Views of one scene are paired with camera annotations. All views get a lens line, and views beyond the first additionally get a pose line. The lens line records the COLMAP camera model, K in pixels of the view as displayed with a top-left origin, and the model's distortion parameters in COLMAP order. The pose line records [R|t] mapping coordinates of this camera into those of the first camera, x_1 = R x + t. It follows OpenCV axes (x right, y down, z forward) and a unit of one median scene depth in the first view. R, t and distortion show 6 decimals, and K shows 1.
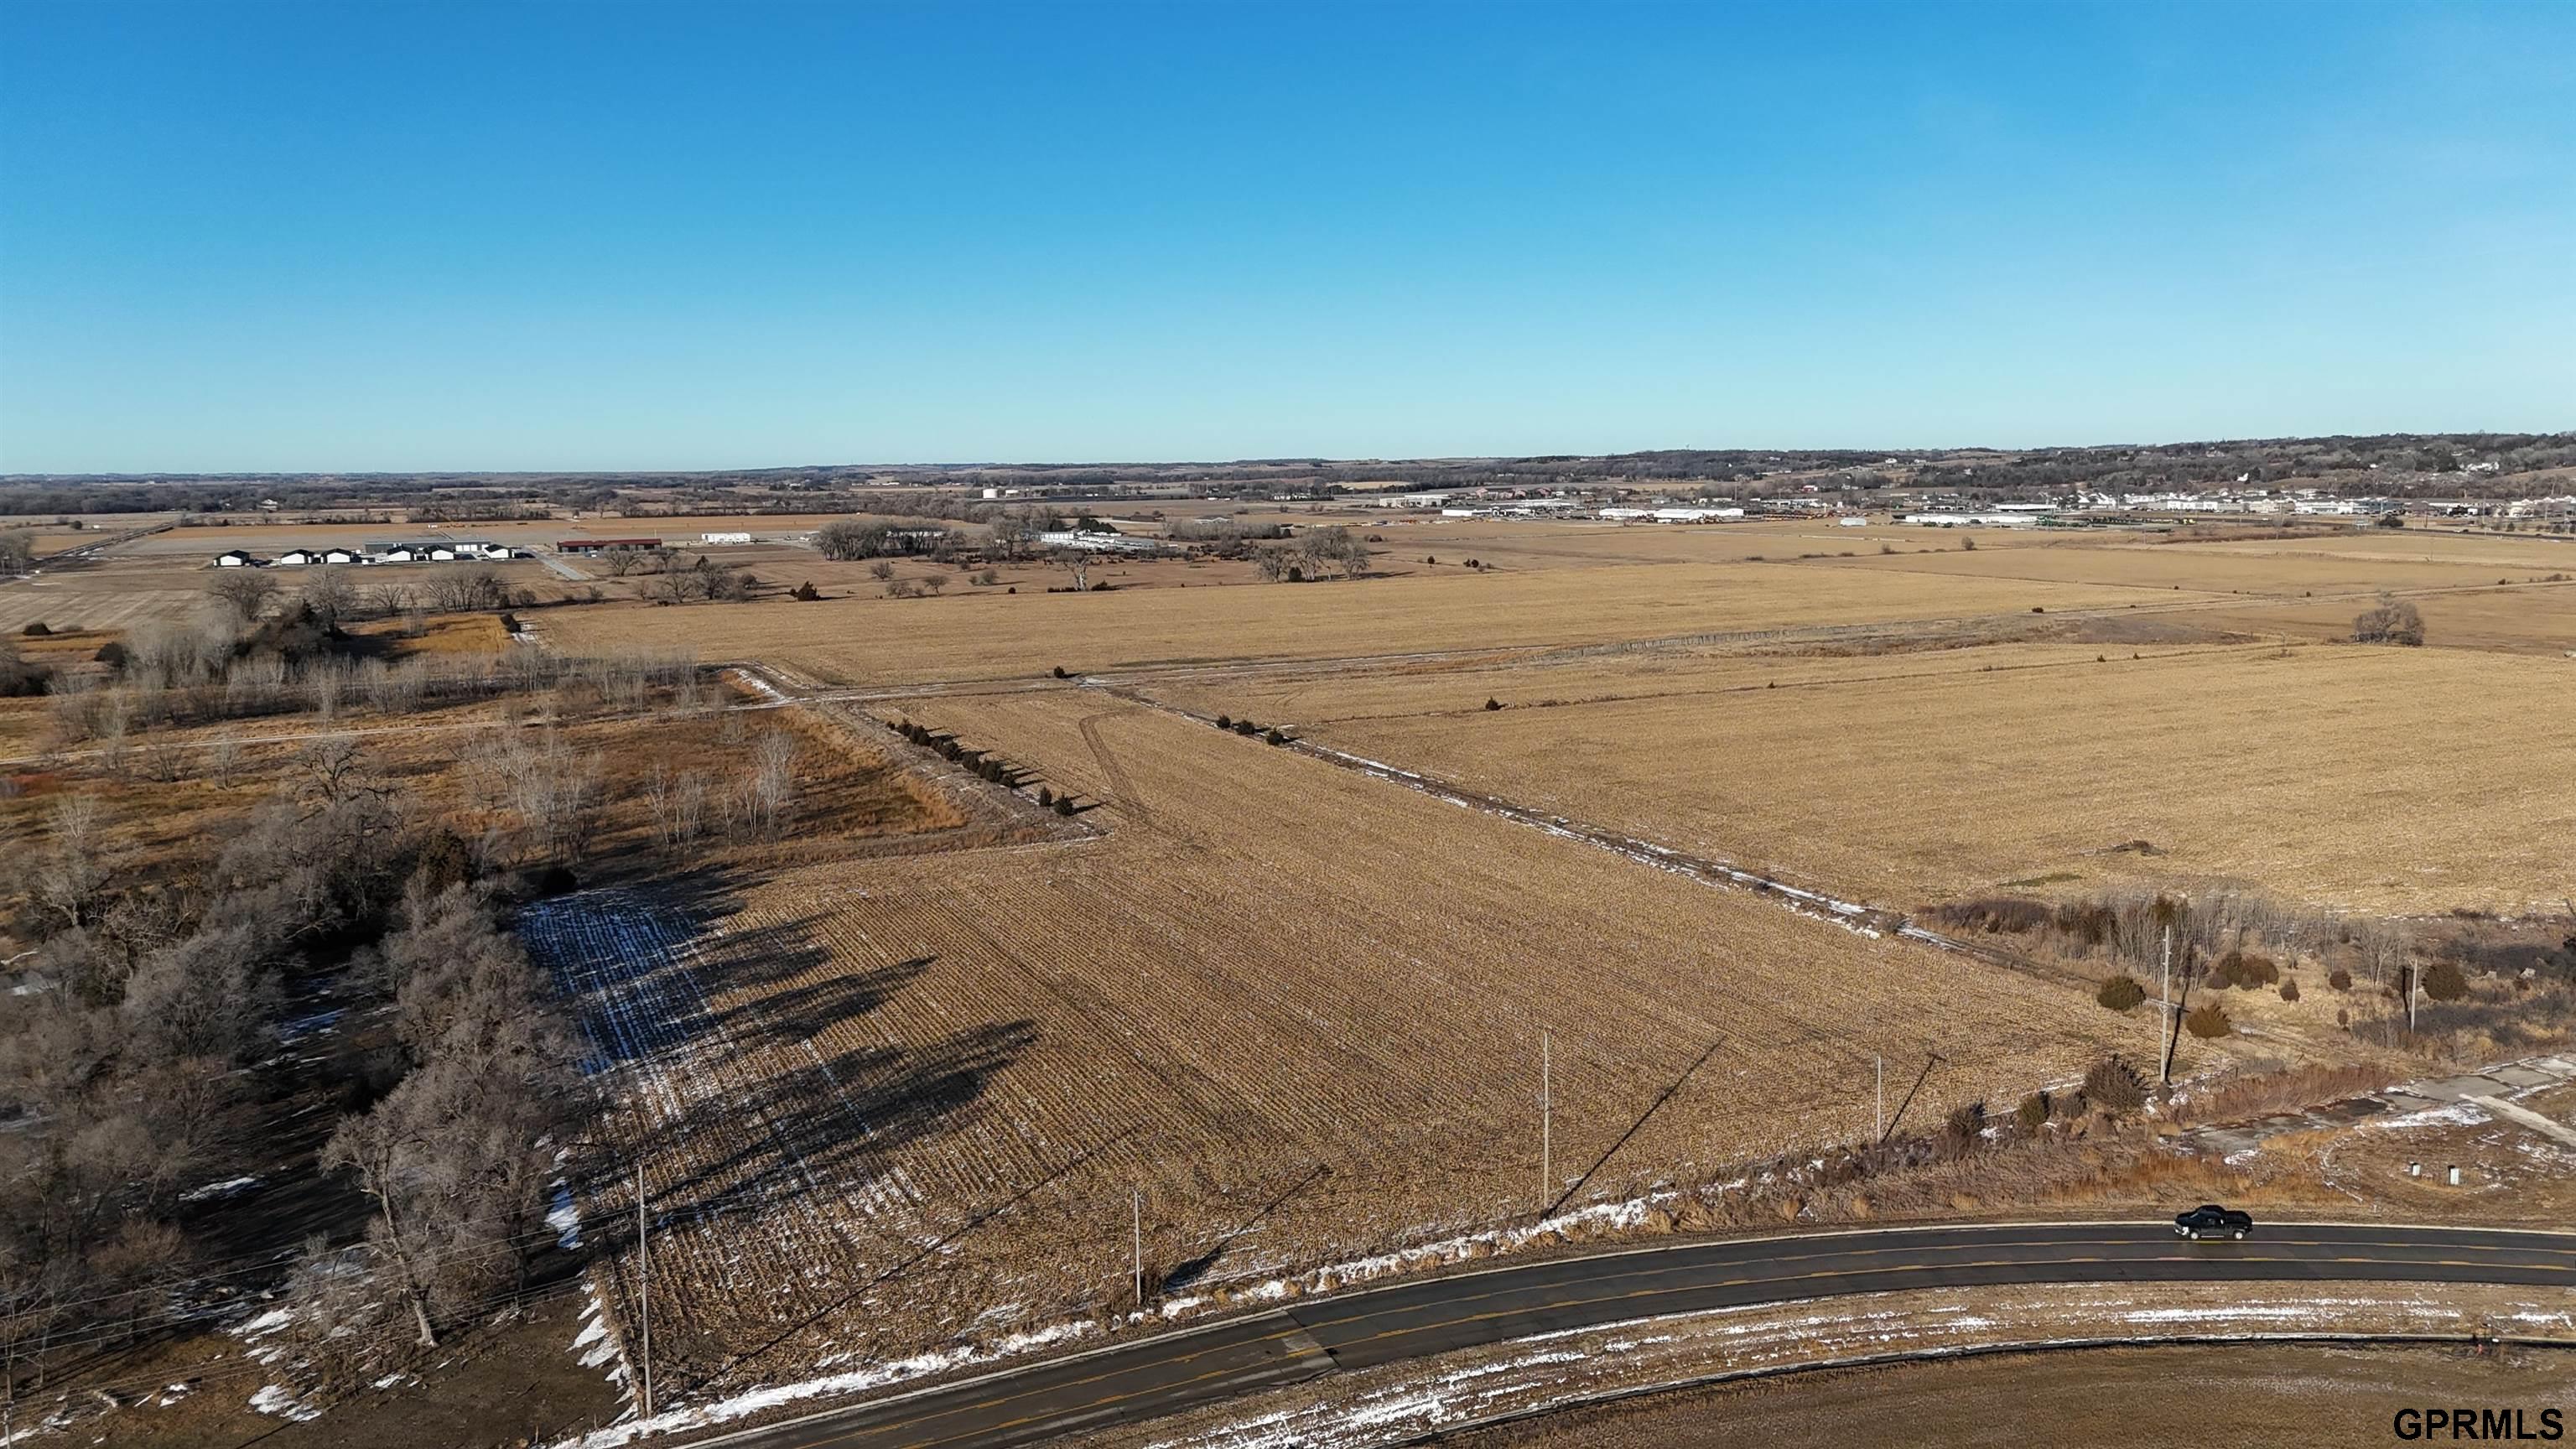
lens RADIAL K [[1887.1, 0, 1314.6], [0, 1887.1, 733.4], [0, 0, 1]] dist [0.078929, -0.070500]
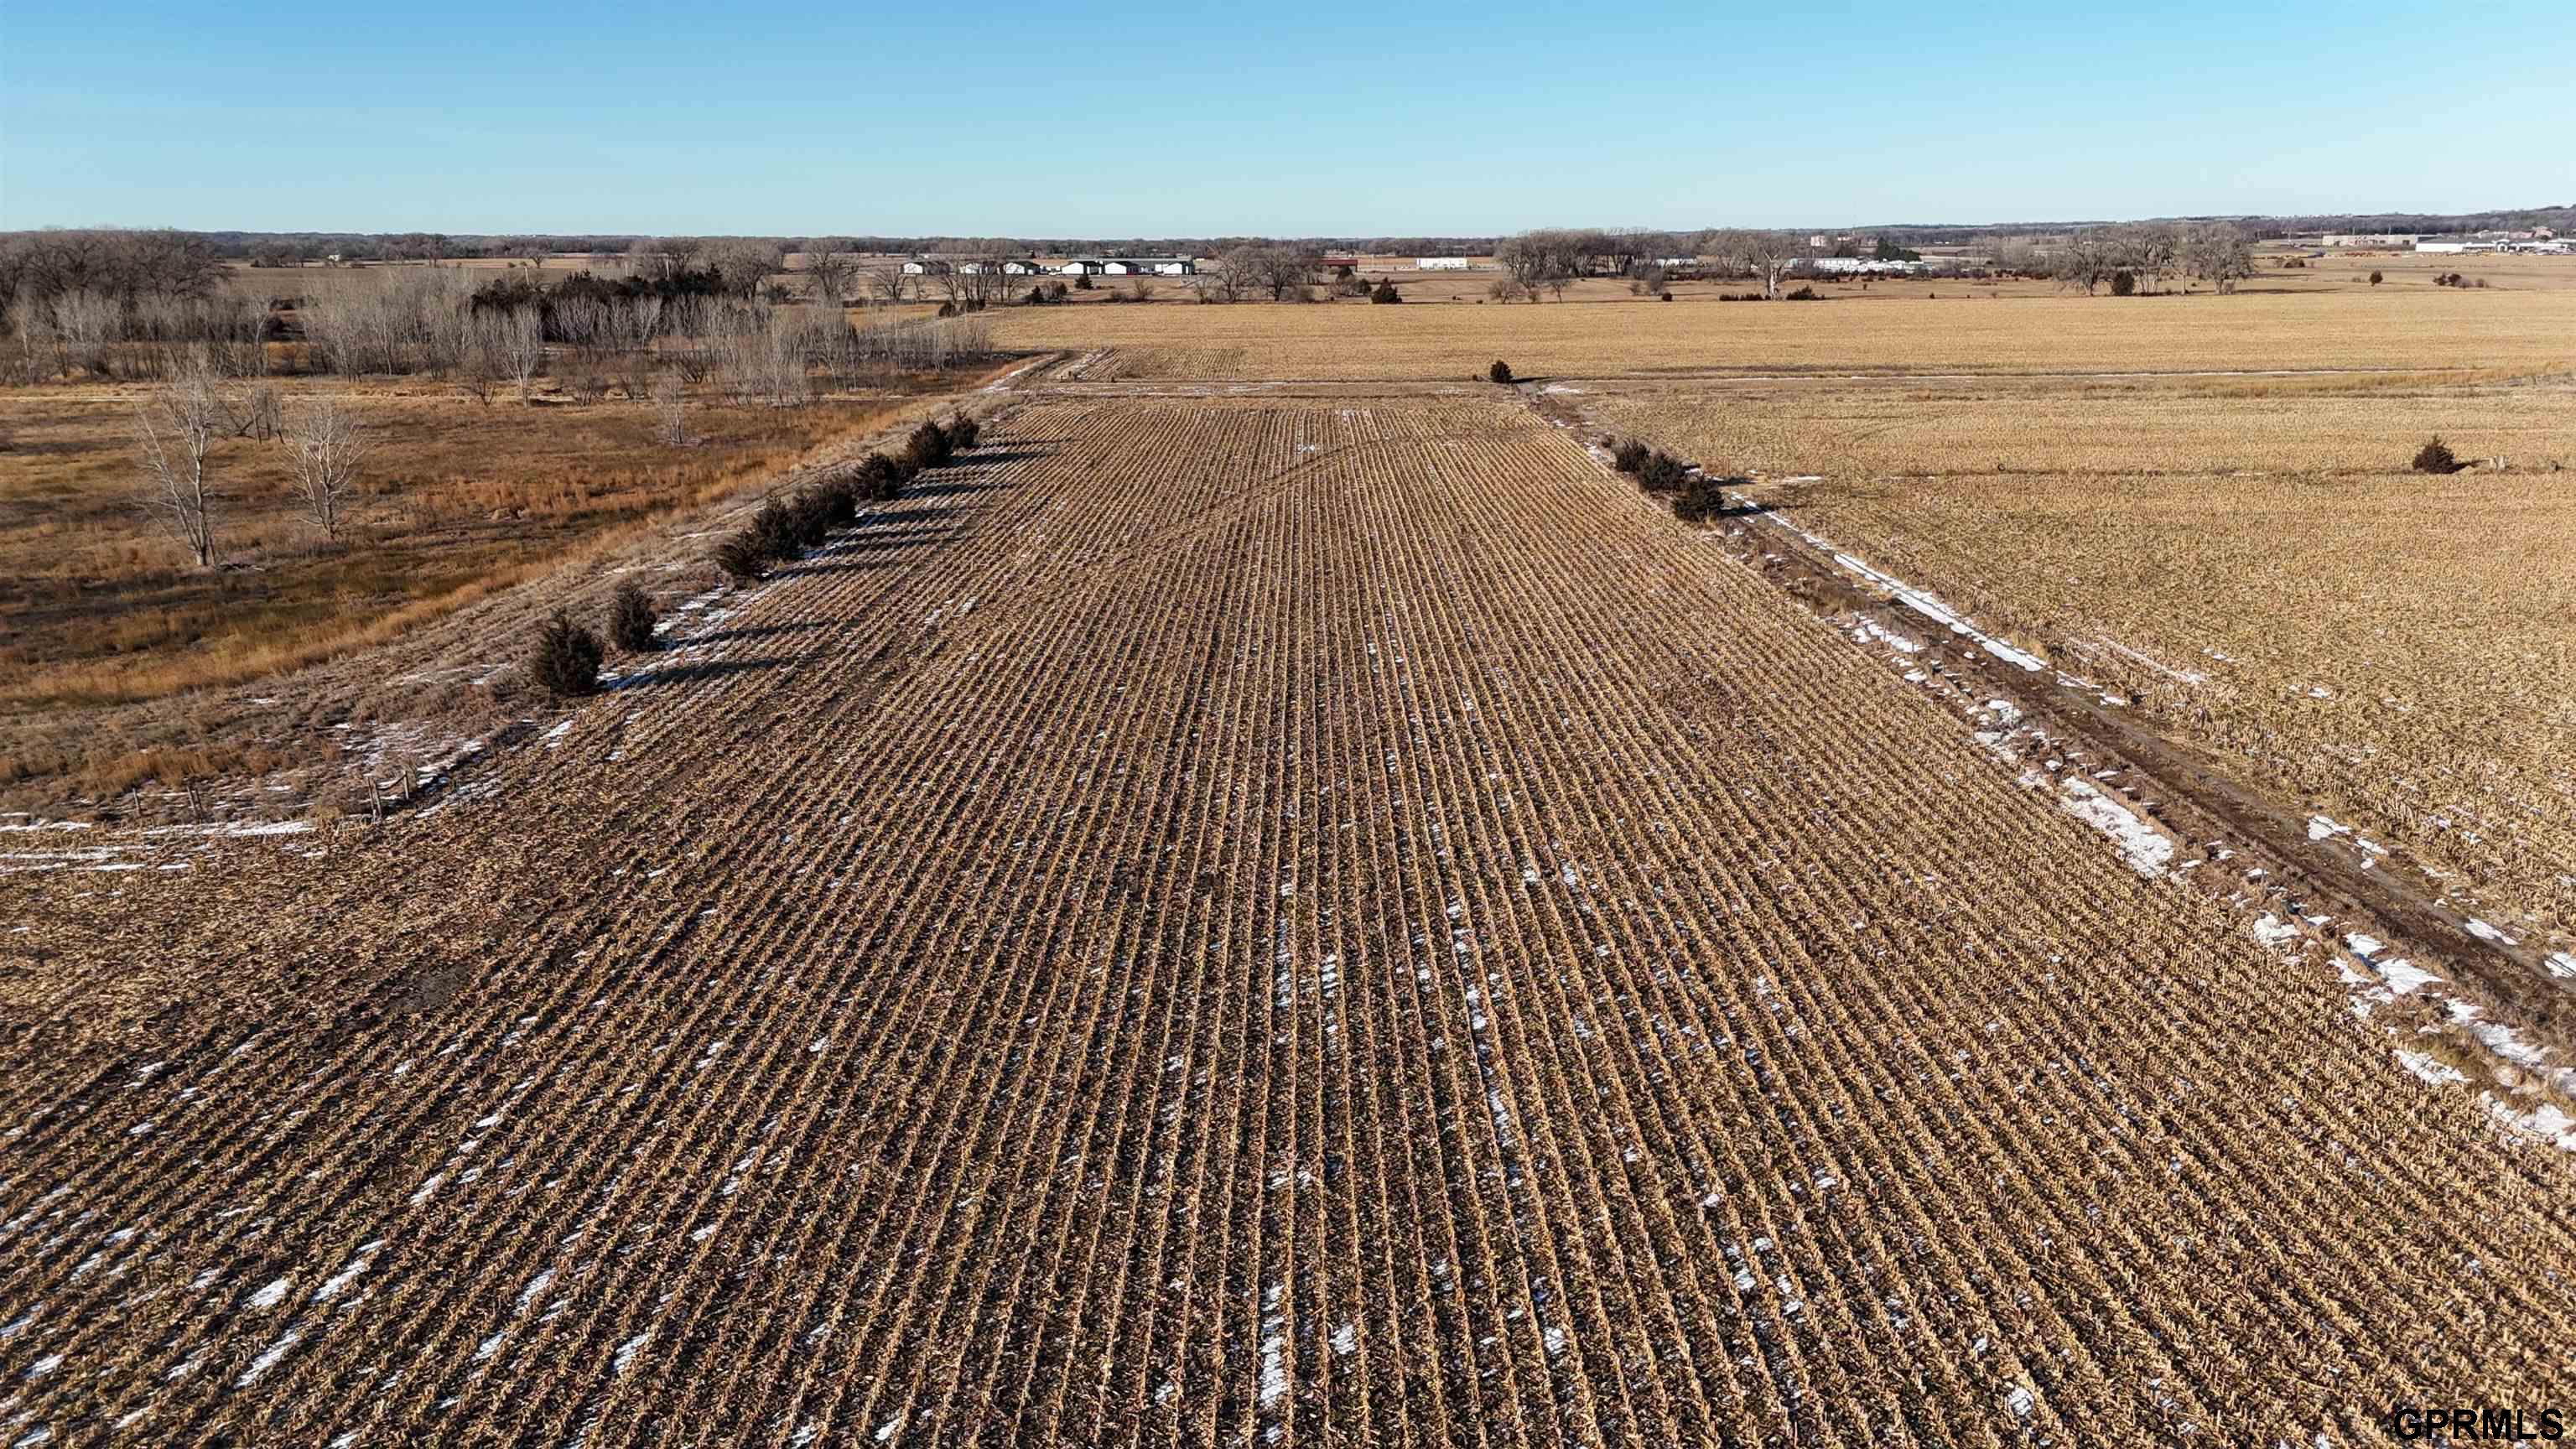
lens RADIAL K [[1887.1, 0, 1285.0], [0, 1887.1, 721.6], [0, 0, 1]] dist [0.078929, -0.070500]
pose [[0.897574, 0.114988, -0.425605, 0.057682], [-0.067537, 0.989855, 0.125003, 0.003690], [0.435661, -0.083456, 0.896234, 0.556784]]
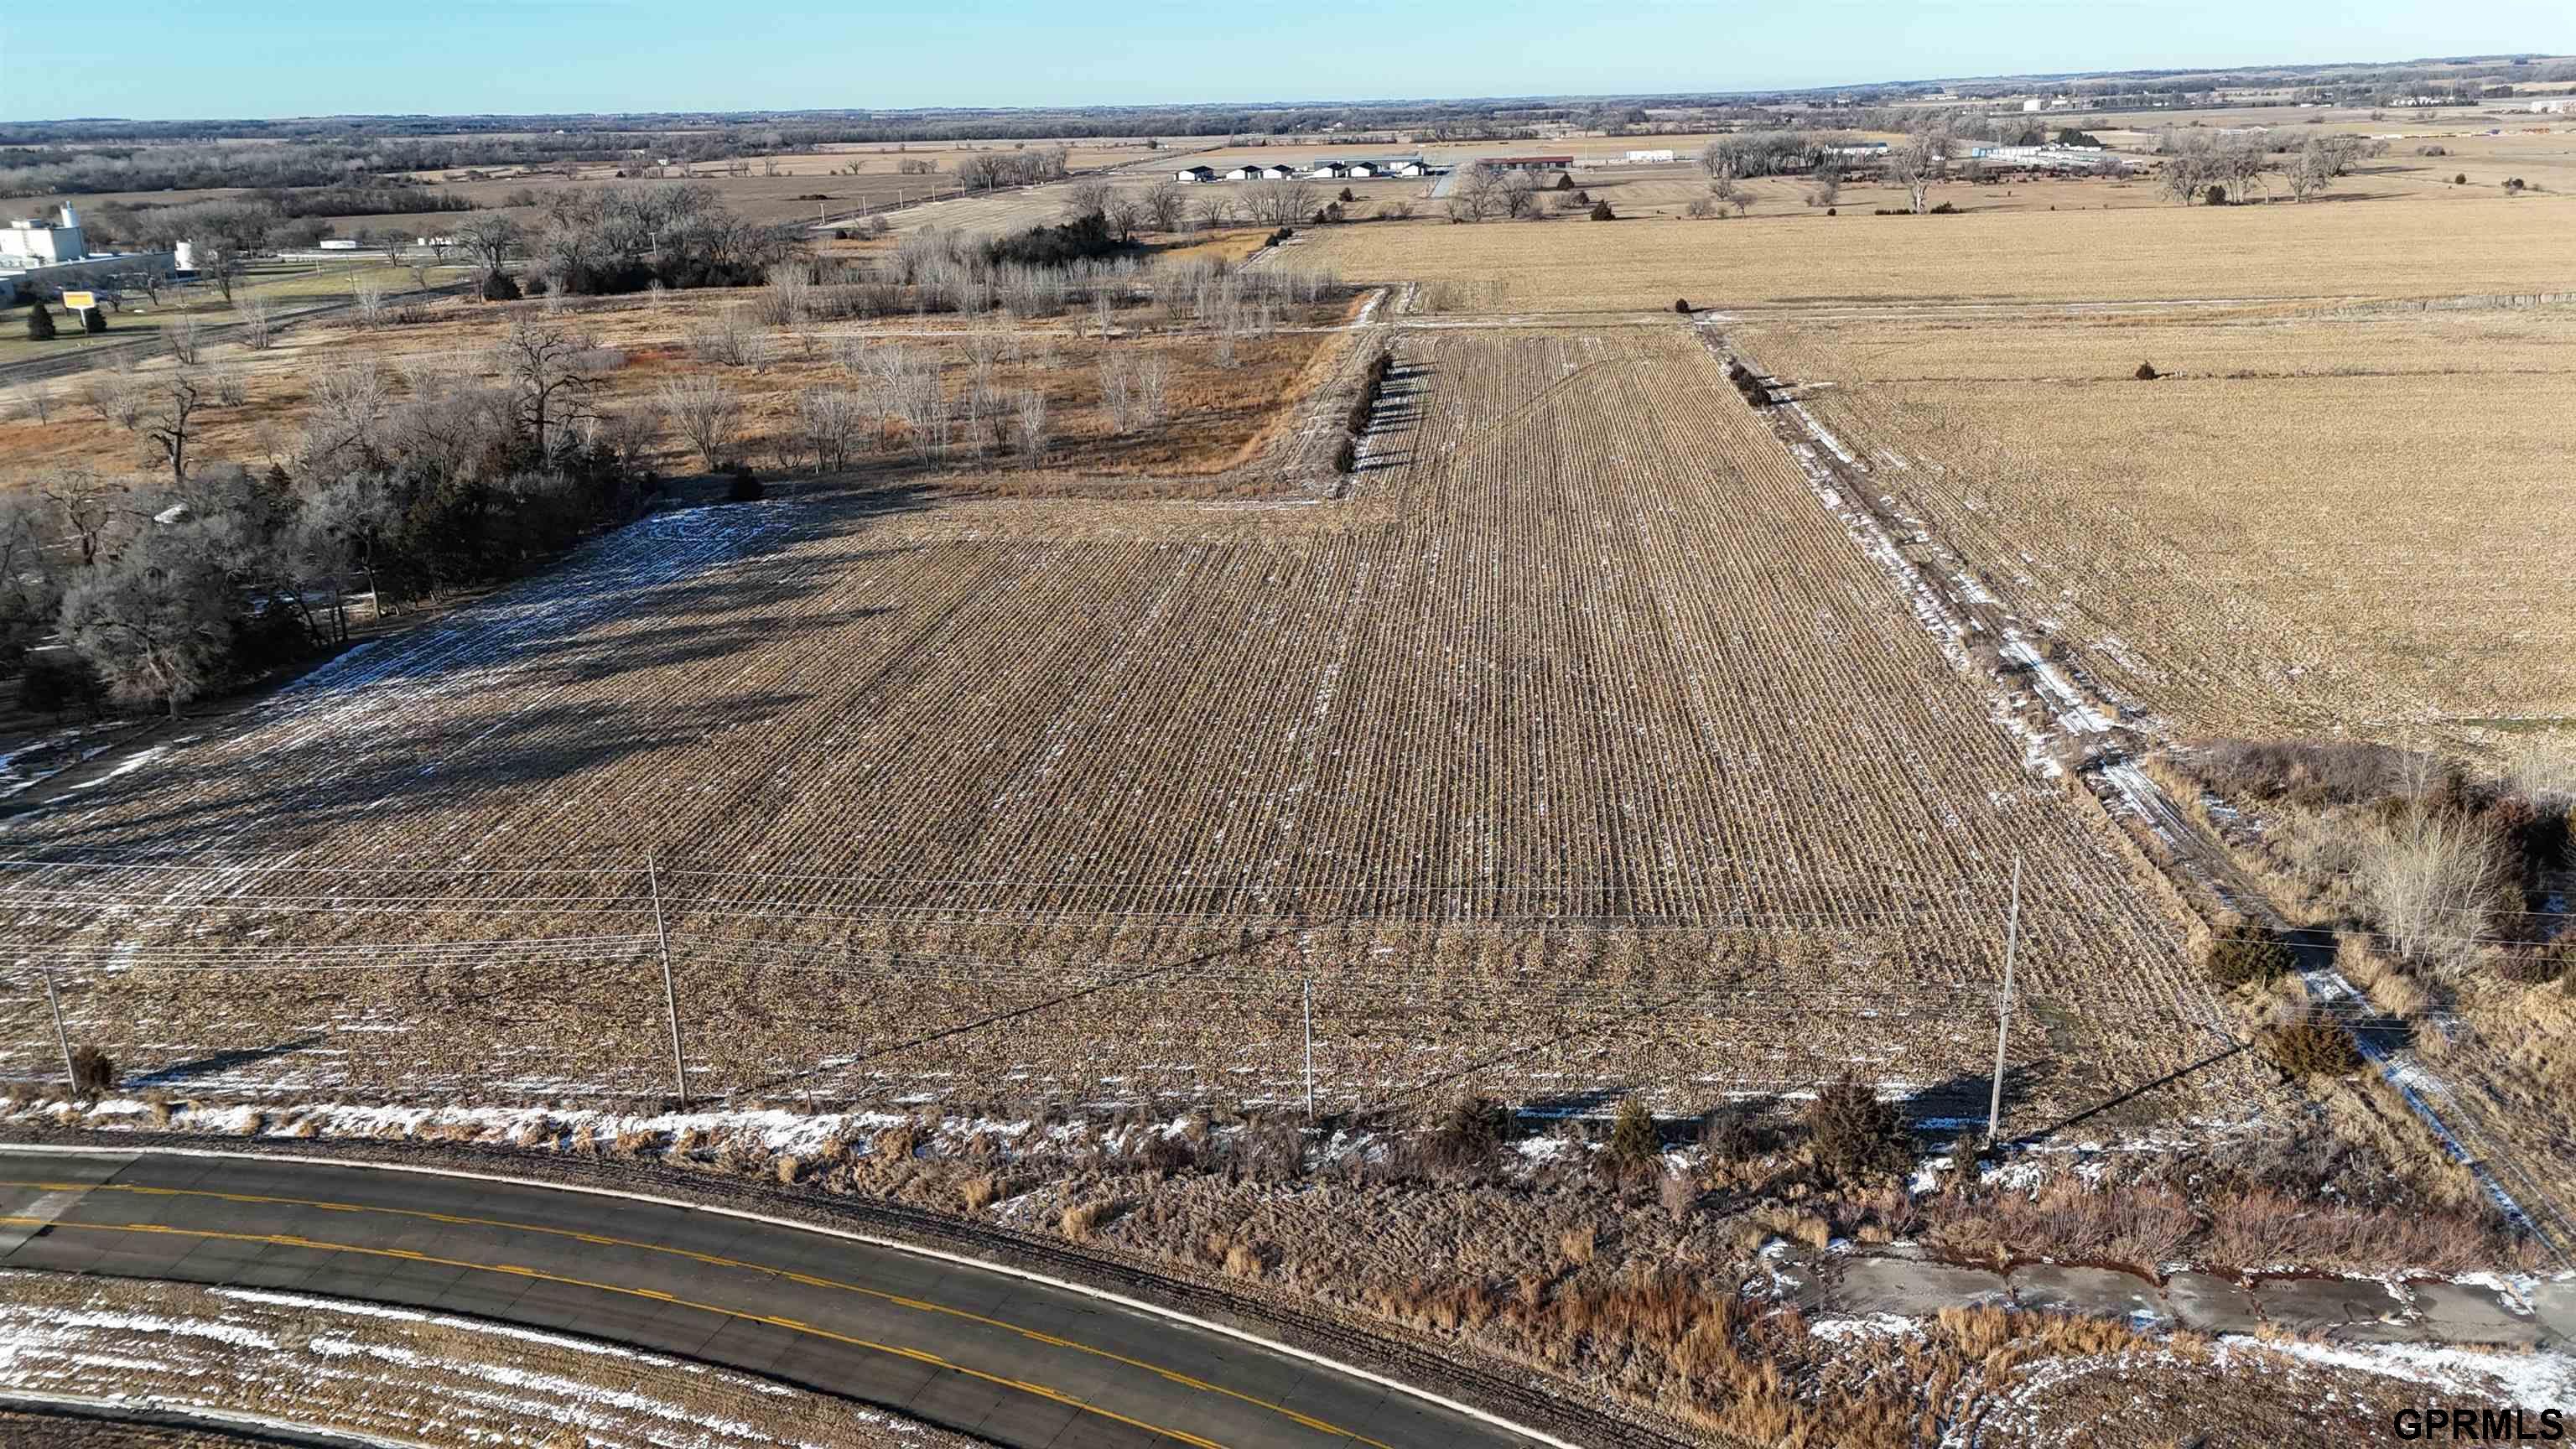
lens RADIAL K [[1887.1, 0, 1300.6], [0, 1887.1, 731.5], [0, 0, 1]] dist [0.078929, -0.070500]
pose [[0.852488, 0.156655, -0.498721, 0.203709], [-0.061030, 0.977342, 0.202676, -0.008933], [0.519171, -0.142342, 0.842734, 0.182345]]
